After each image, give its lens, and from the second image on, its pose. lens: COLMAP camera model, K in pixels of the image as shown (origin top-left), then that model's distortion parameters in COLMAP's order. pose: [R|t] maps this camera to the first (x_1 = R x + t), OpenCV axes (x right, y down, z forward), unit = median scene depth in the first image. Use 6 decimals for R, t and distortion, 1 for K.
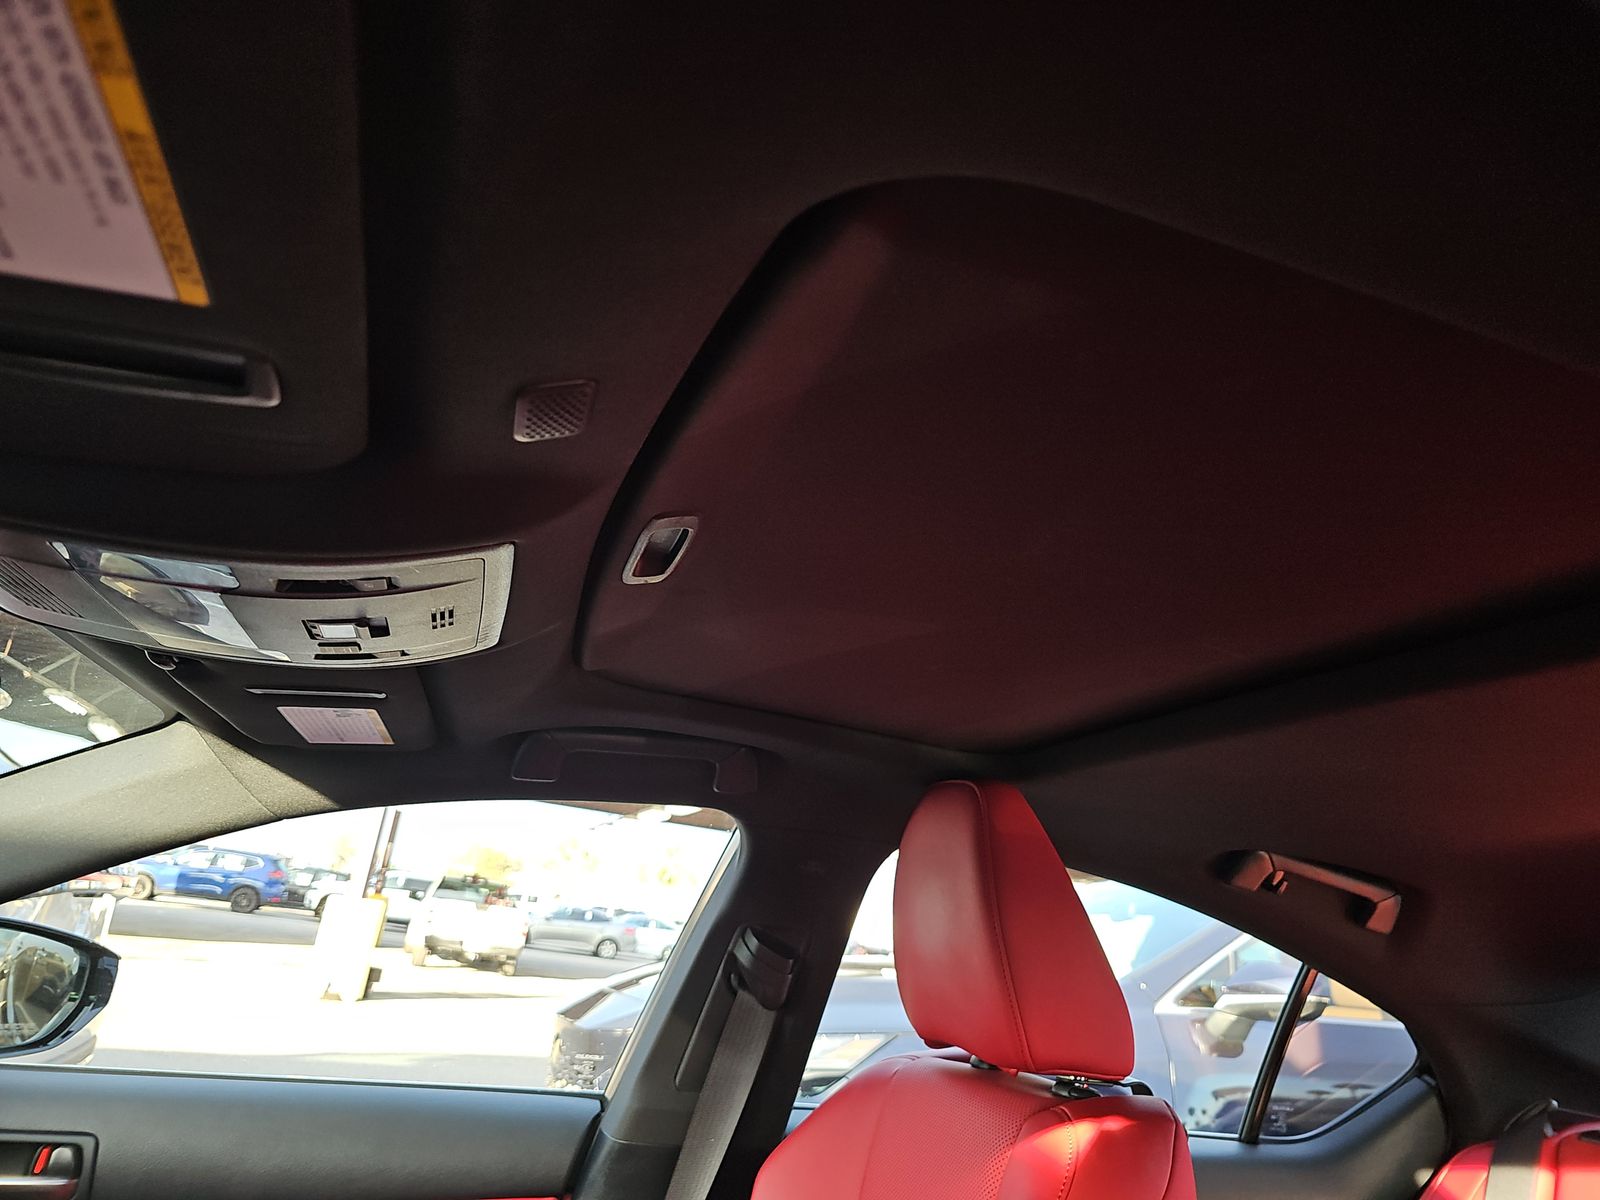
lens RADIAL K [[1100.8, 0, 800.0], [0, 1100.8, 600.0], [0, 0, 1]] dist [0.041541, -0.049313]
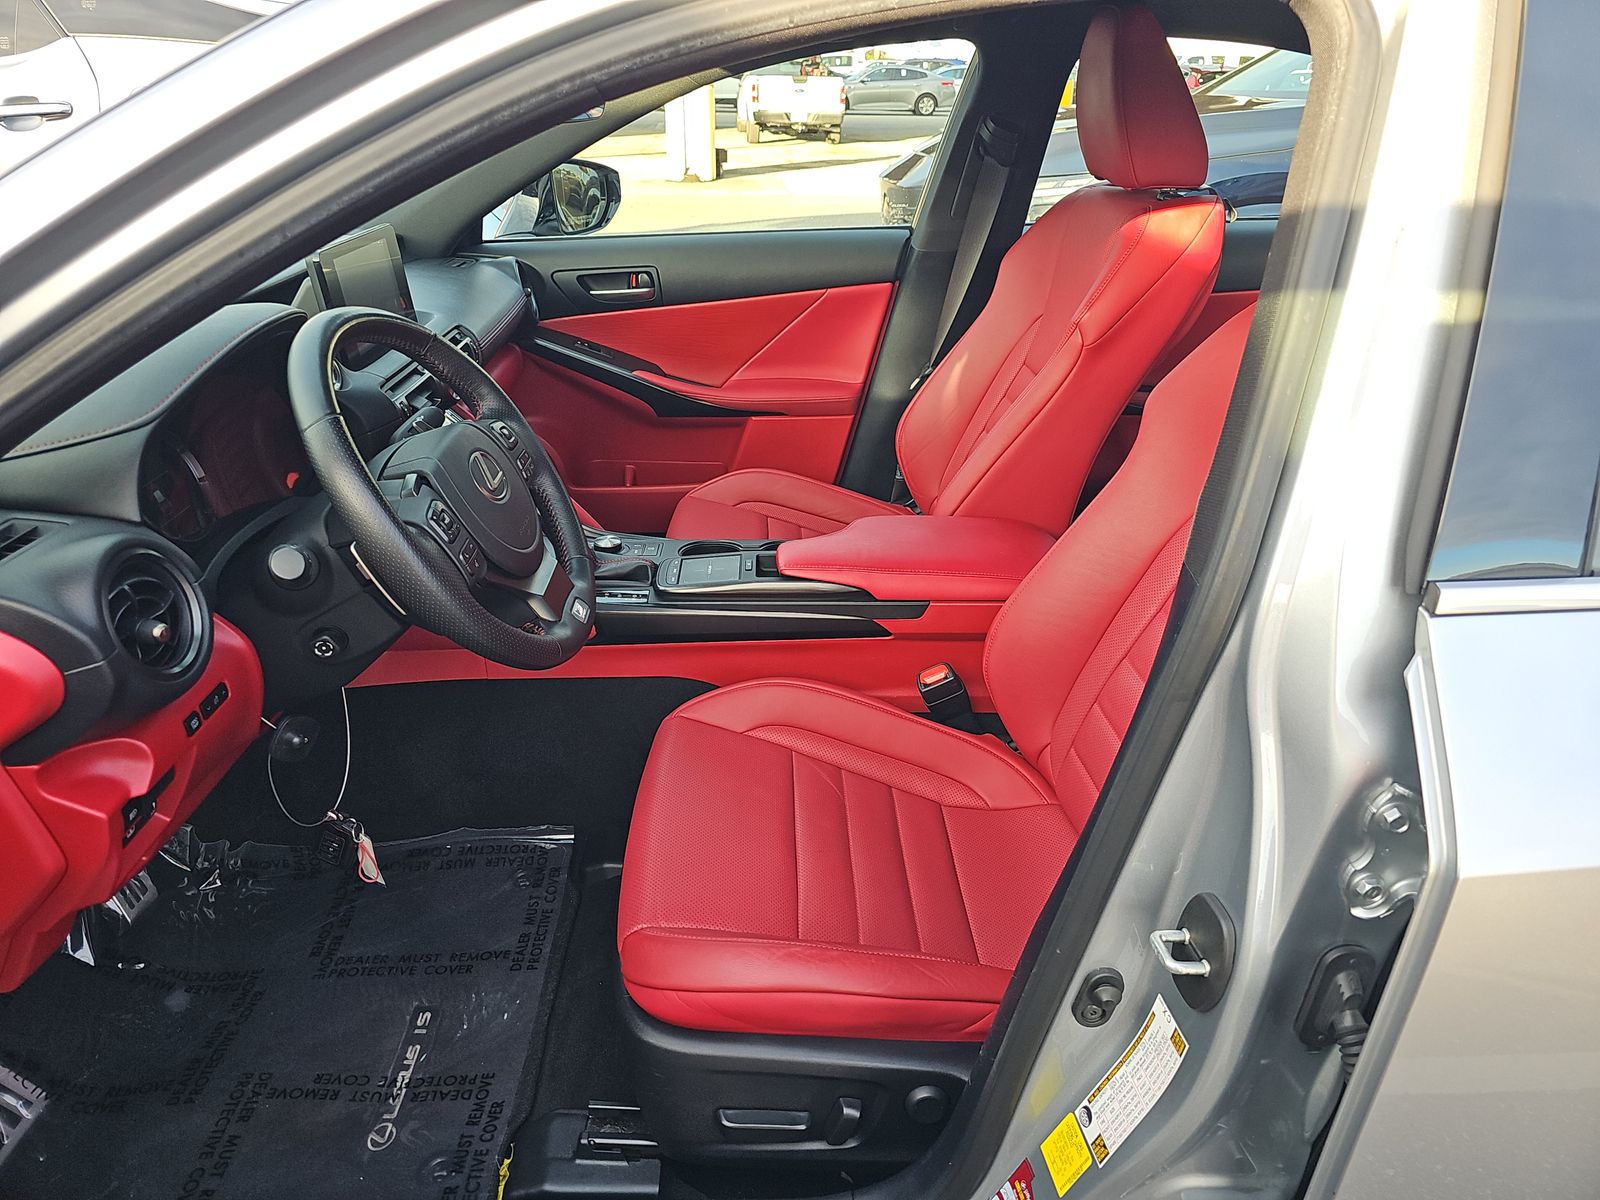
lens RADIAL K [[1065.3, 0, 800.0], [0, 1065.3, 600.0], [0, 0, 1]] dist [0.082804, -0.128643]
pose [[0.957677, 0.015650, -0.287421, 0.042845], [0.182331, 0.739671, 0.647798, -0.068836], [0.222735, -0.672787, 0.705512, -0.176941]]
